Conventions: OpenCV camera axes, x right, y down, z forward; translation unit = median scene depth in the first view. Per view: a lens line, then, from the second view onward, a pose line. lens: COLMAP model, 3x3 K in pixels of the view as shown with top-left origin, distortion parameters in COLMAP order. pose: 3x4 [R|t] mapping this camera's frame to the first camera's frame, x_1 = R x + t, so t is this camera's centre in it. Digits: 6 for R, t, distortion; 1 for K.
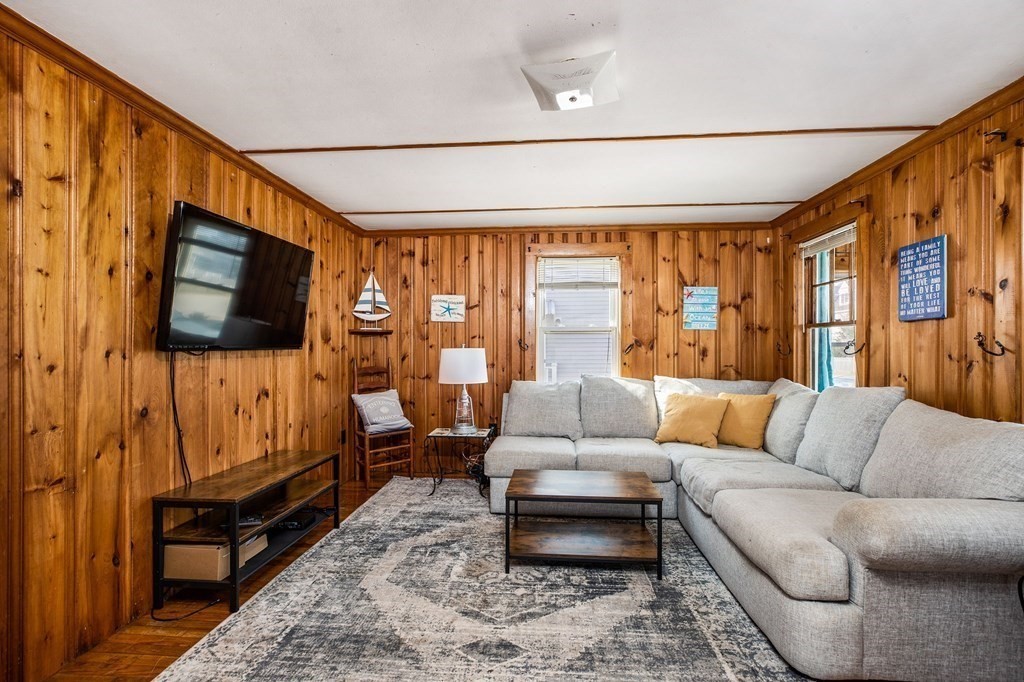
lens RADIAL K [[477.2, 0, 509.7], [0, 477.2, 345.0], [0, 0, 1]] dist [-0.007529, 0.002624]
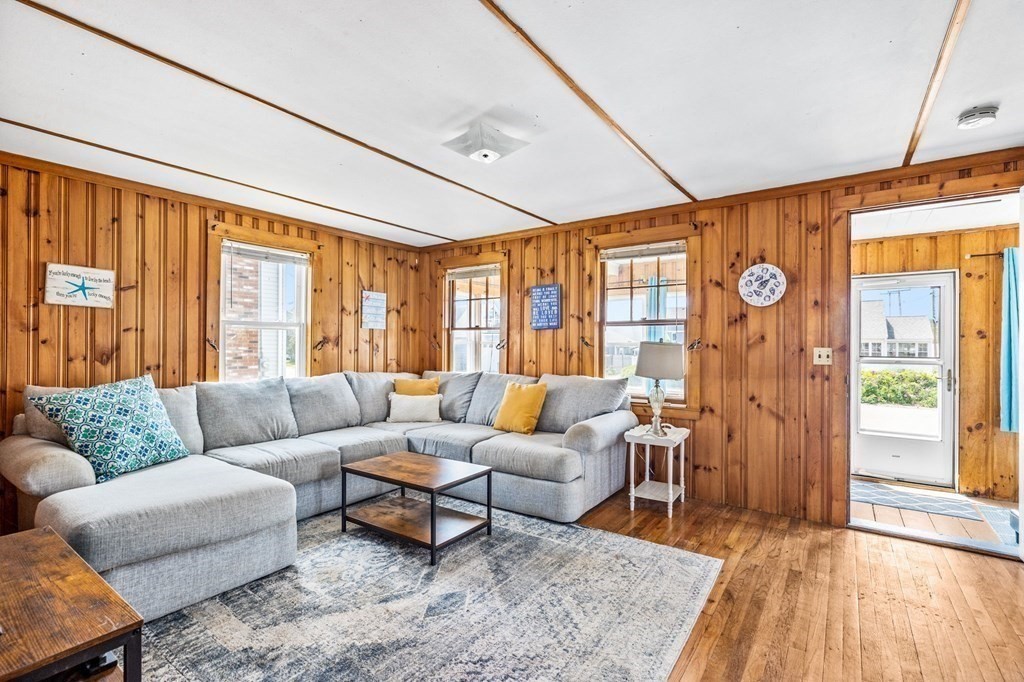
lens RADIAL K [[465.2, 0, 512.1], [0, 465.2, 353.2], [0, 0, 1]] dist [-0.008701, 0.004091]
pose [[0.504627, -0.014609, 0.863214, -0.417267], [-0.007335, 0.999748, 0.021207, 0.000553], [-0.863306, -0.017033, 0.504393, 0.133238]]
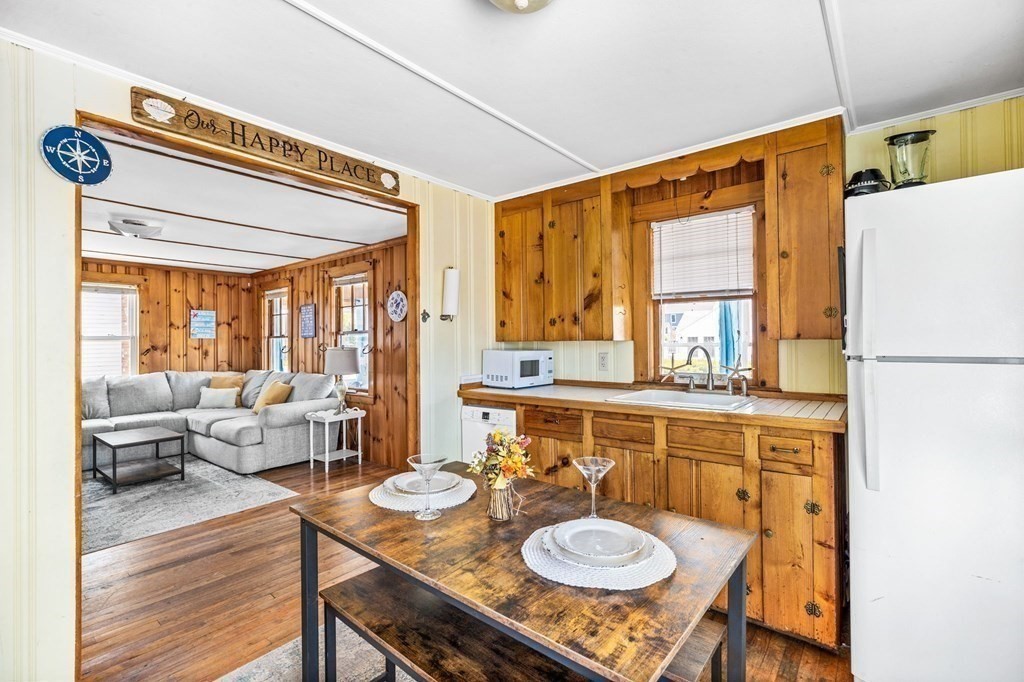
lens RADIAL K [[477.2, 0, 526.4], [0, 477.2, 334.6], [0, 0, 1]] dist [-0.007529, 0.002624]
pose [[0.561752, 0.004163, 0.827295, -0.283905], [0.008146, 0.999911, -0.010563, -0.019924], [-0.827266, 0.012673, 0.561668, -0.724188]]
